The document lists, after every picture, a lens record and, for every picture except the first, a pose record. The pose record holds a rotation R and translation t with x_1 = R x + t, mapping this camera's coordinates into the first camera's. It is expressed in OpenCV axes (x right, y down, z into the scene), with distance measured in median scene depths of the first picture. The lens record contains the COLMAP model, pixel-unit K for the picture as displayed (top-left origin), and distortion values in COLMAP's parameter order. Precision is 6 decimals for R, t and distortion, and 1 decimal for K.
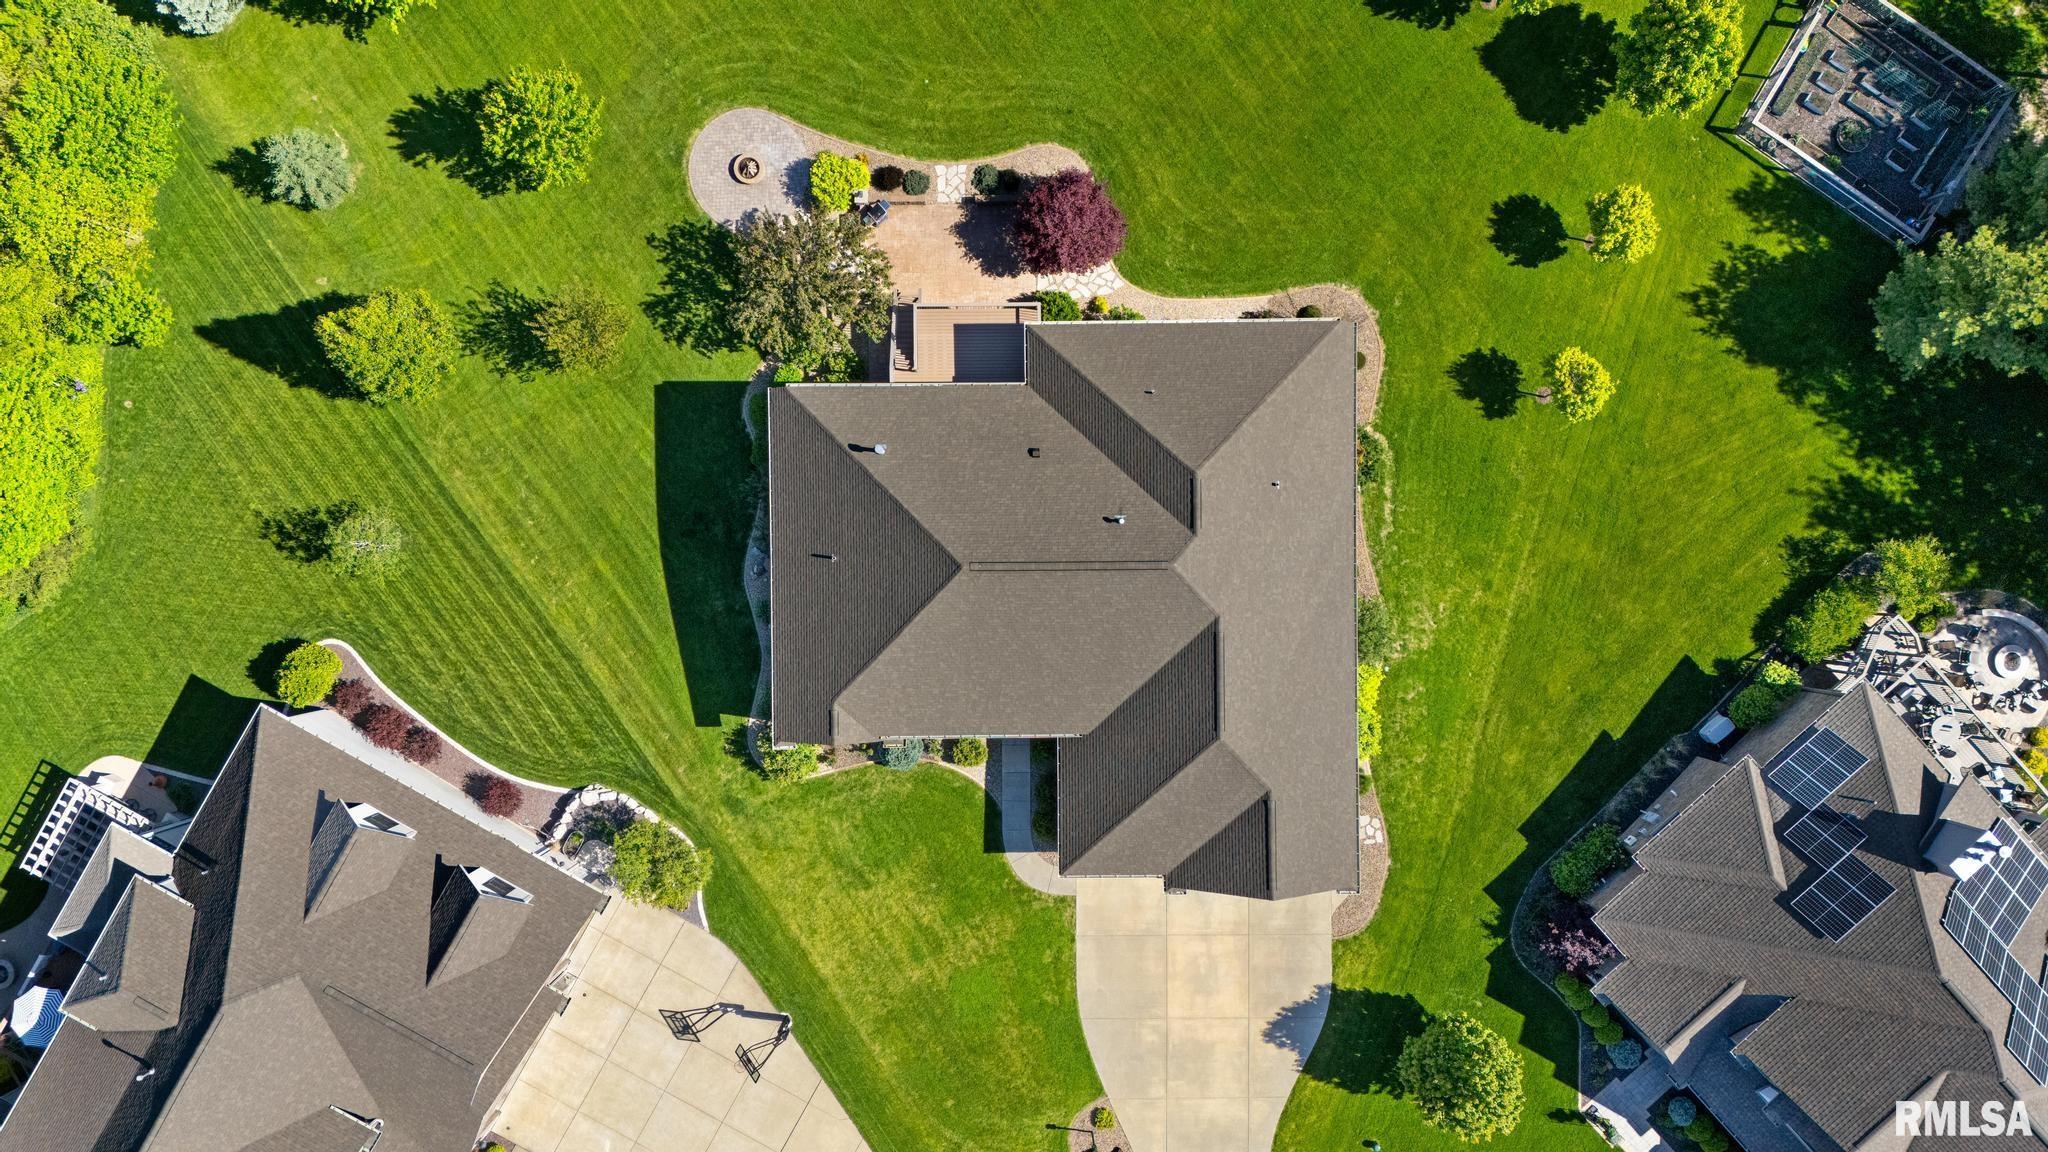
lens RADIAL K [[1507.2, 0, 1014.2], [0, 1507.2, 564.3], [0, 0, 1]] dist [0.090011, -0.106916]
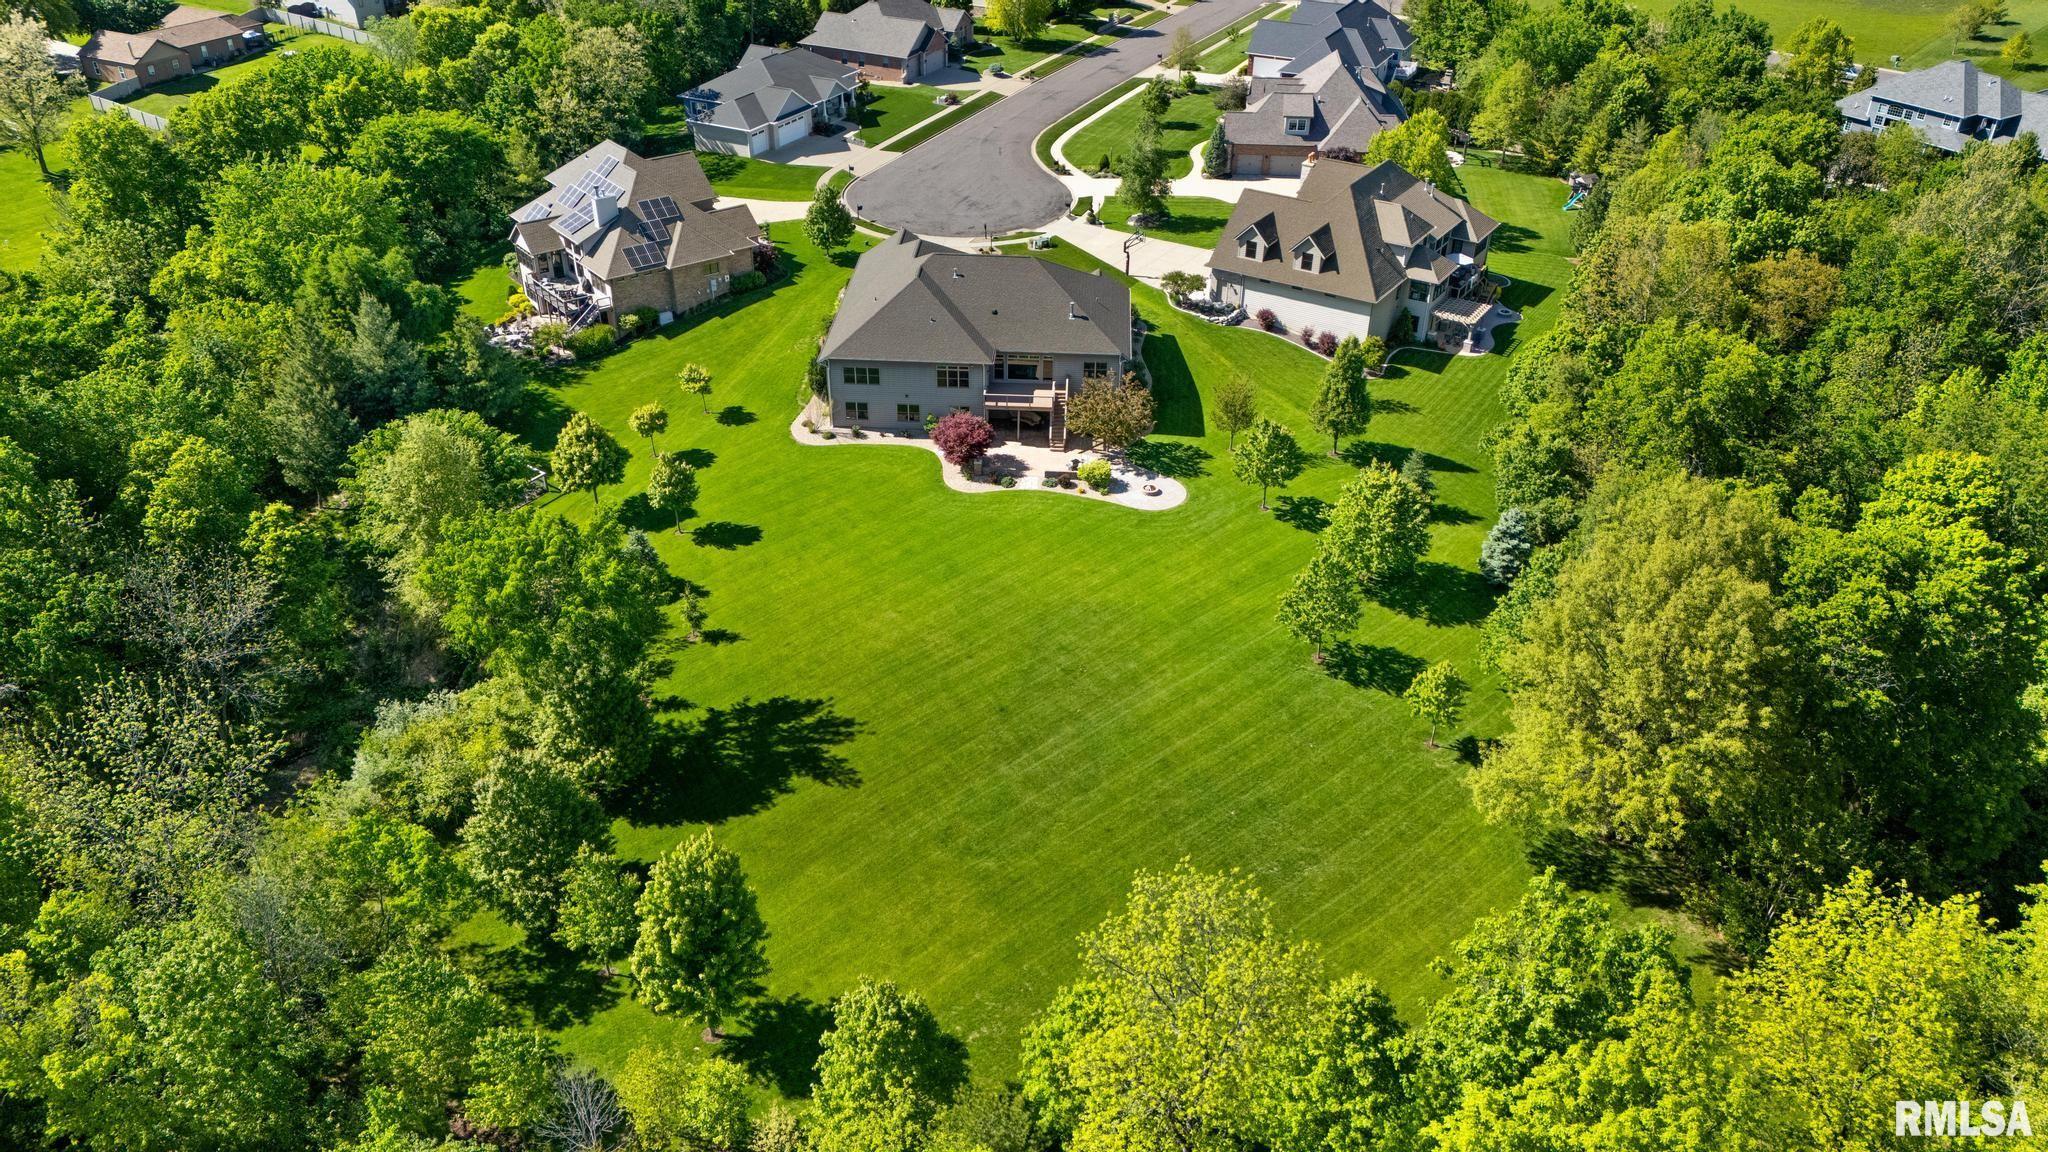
lens RADIAL K [[1507.2, 0, 1014.2], [0, 1507.2, 564.3], [0, 0, 1]] dist [0.090011, -0.106916]
pose [[-0.997360, -0.049243, 0.053378, -0.118076], [0.071407, -0.531081, 0.844307, -1.685979], [-0.013228, 0.845889, 0.533195, 0.200895]]
